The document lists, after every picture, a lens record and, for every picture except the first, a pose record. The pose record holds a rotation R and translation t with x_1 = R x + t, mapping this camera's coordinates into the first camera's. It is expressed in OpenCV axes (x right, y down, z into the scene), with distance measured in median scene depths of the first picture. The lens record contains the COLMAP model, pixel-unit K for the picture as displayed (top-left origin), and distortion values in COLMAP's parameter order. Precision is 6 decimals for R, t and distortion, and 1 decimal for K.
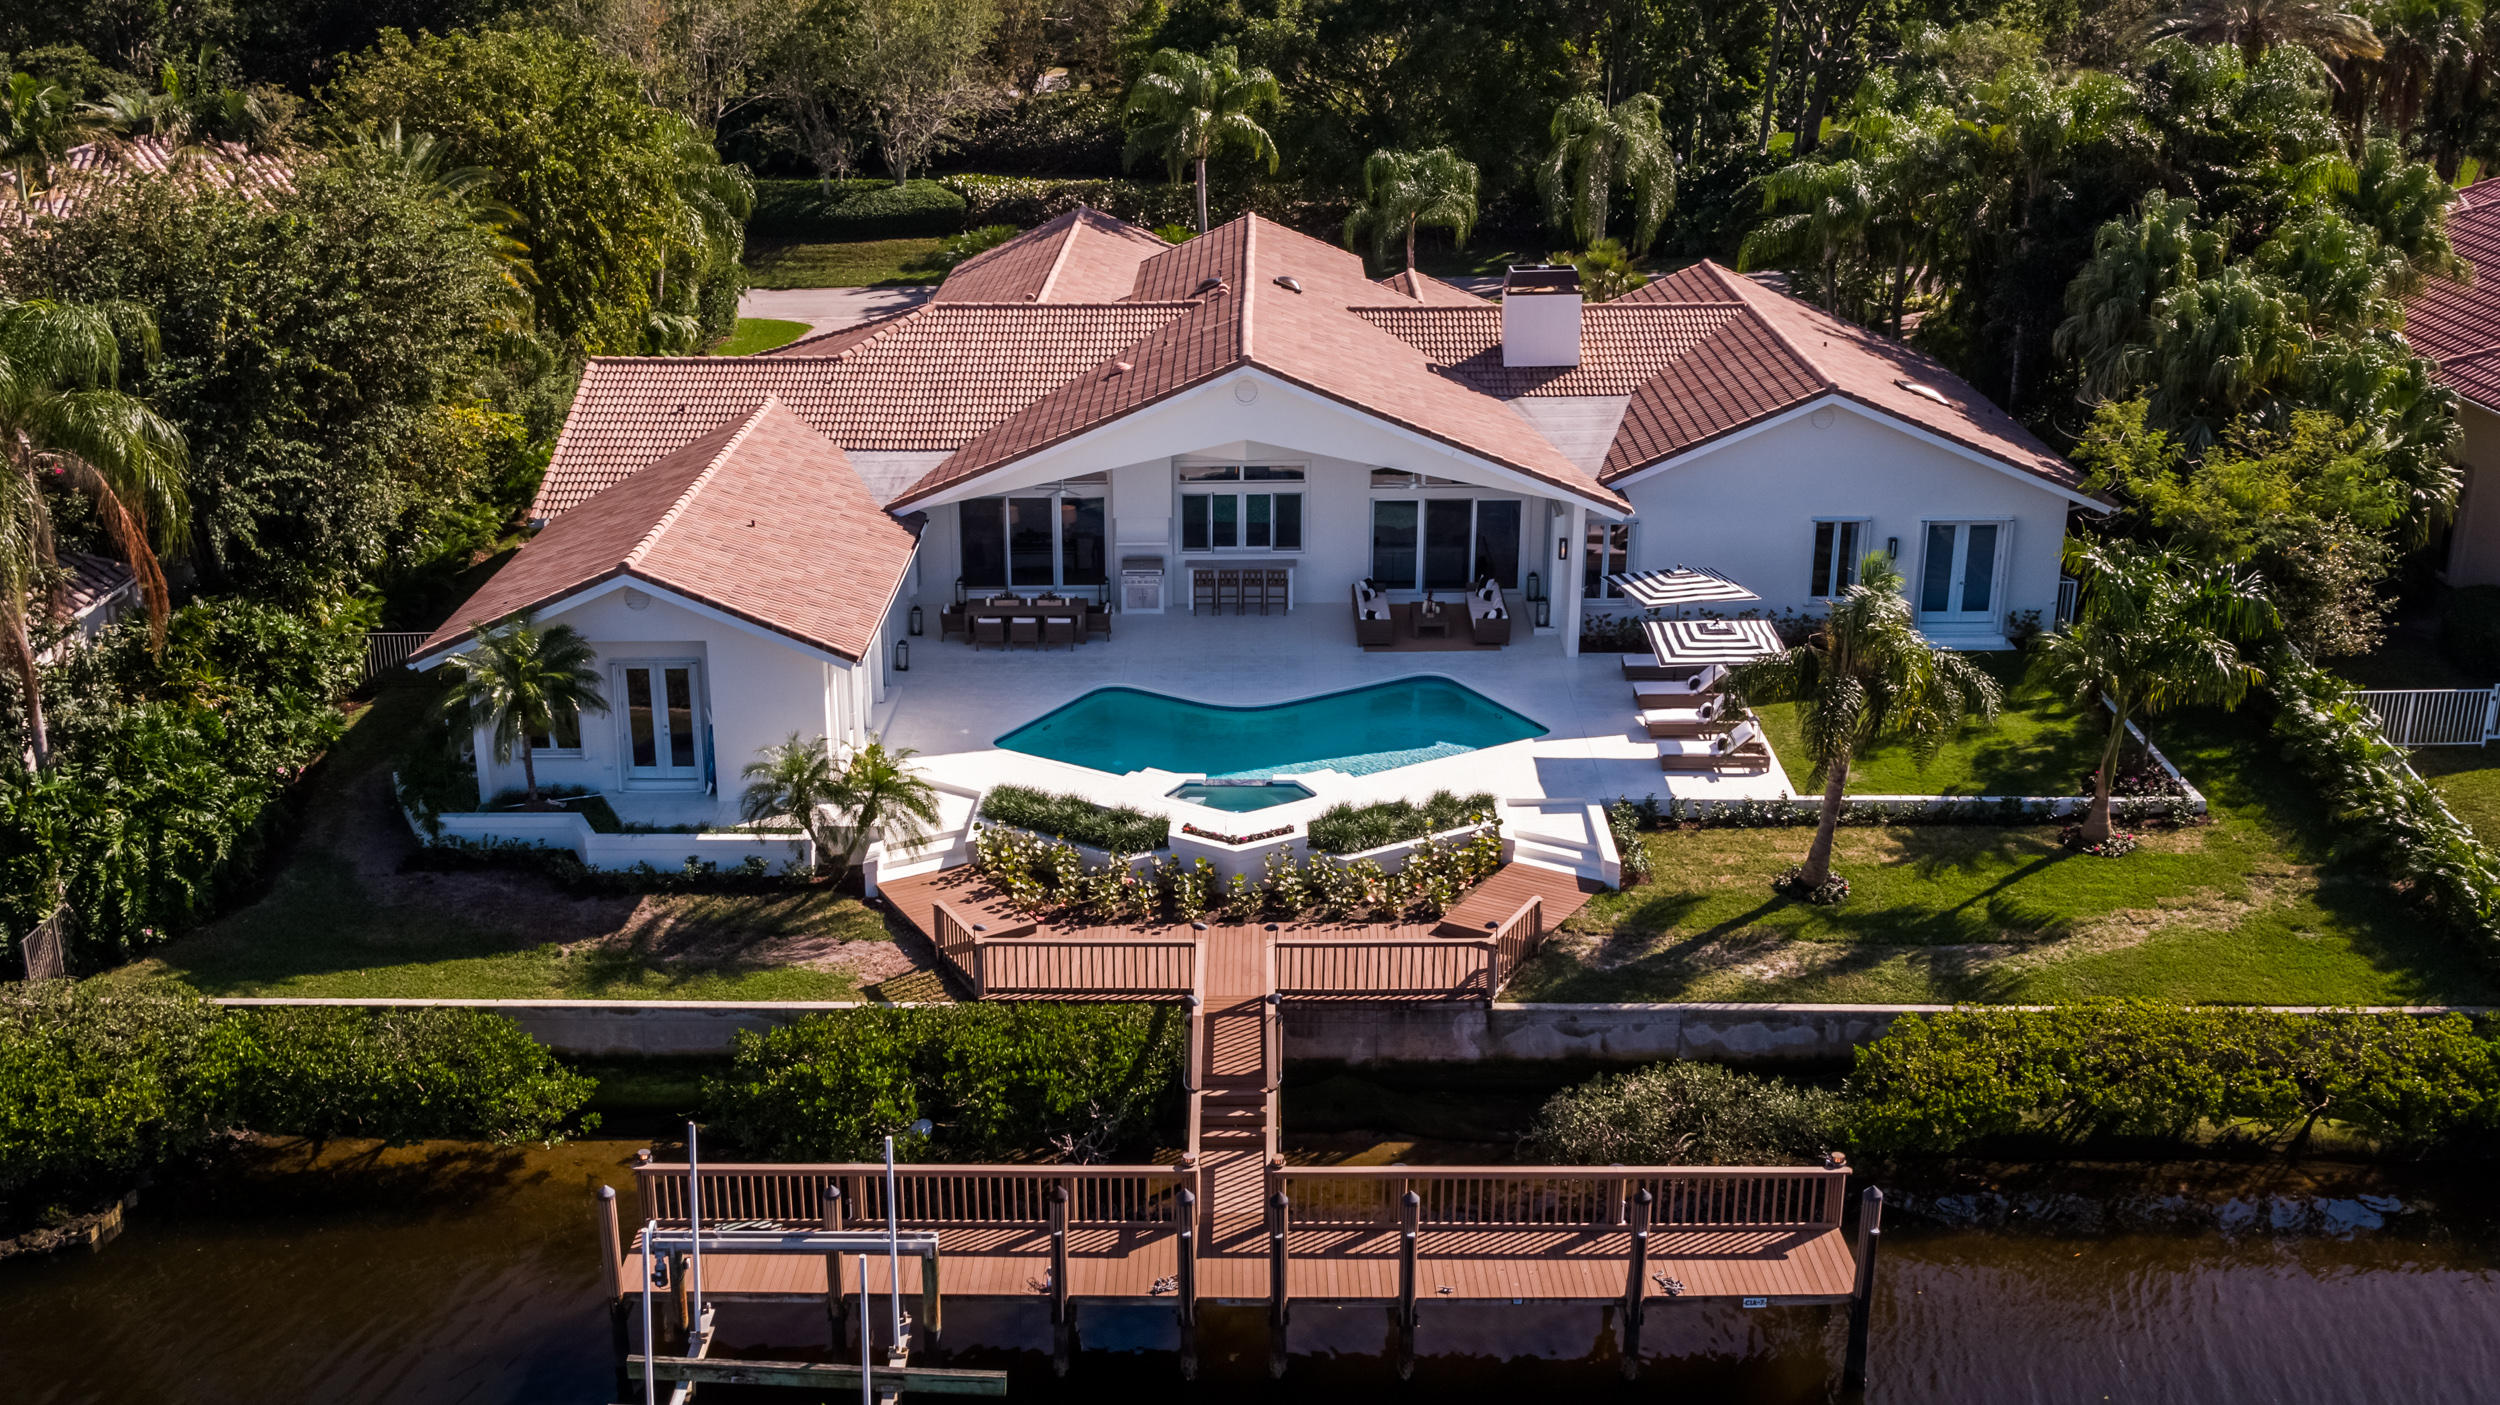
lens RADIAL K [[2262.6, 0, 1109.4], [0, 2262.6, 632.9], [0, 0, 1]] dist [-0.001174, 0.002645]
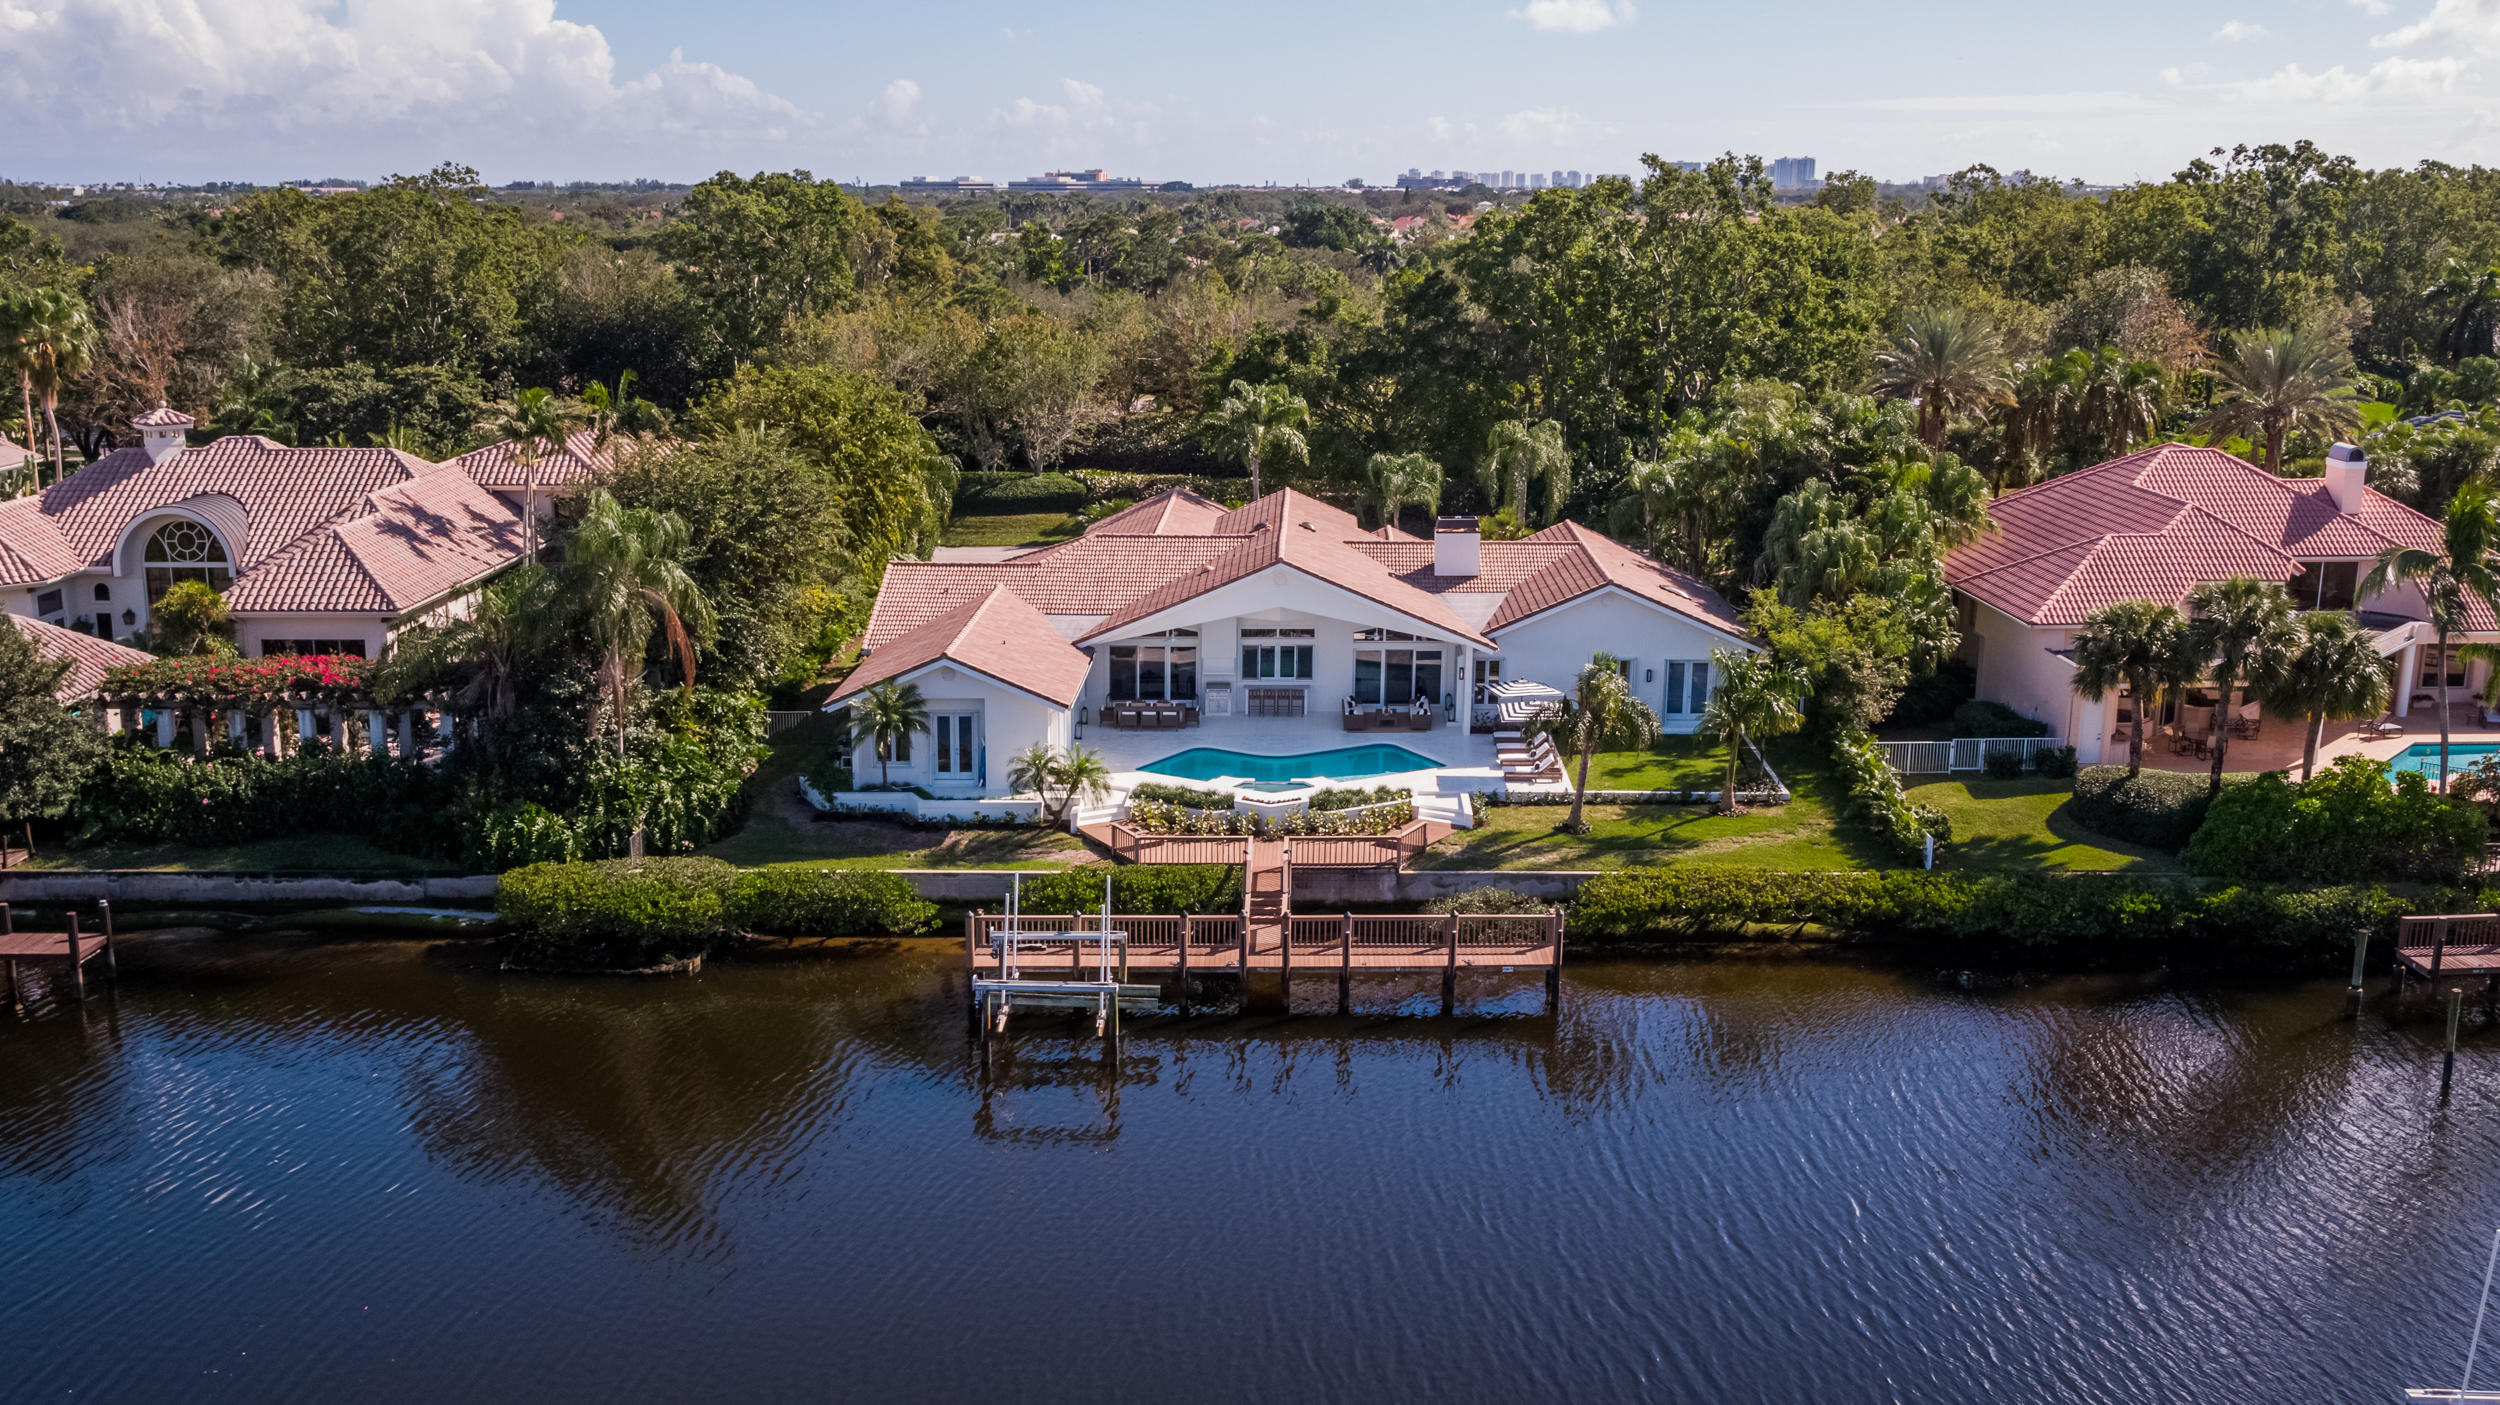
lens RADIAL K [[2201.2, 0, 1250.0], [0, 2201.2, 702.5], [0, 0, 1]] dist [-0.000466, 0.001872]
pose [[0.999204, 0.013530, 0.037528, -0.028306], [-0.009505, 0.994381, -0.105434, 0.187682], [-0.038744, 0.104994, 0.993718, -0.764258]]
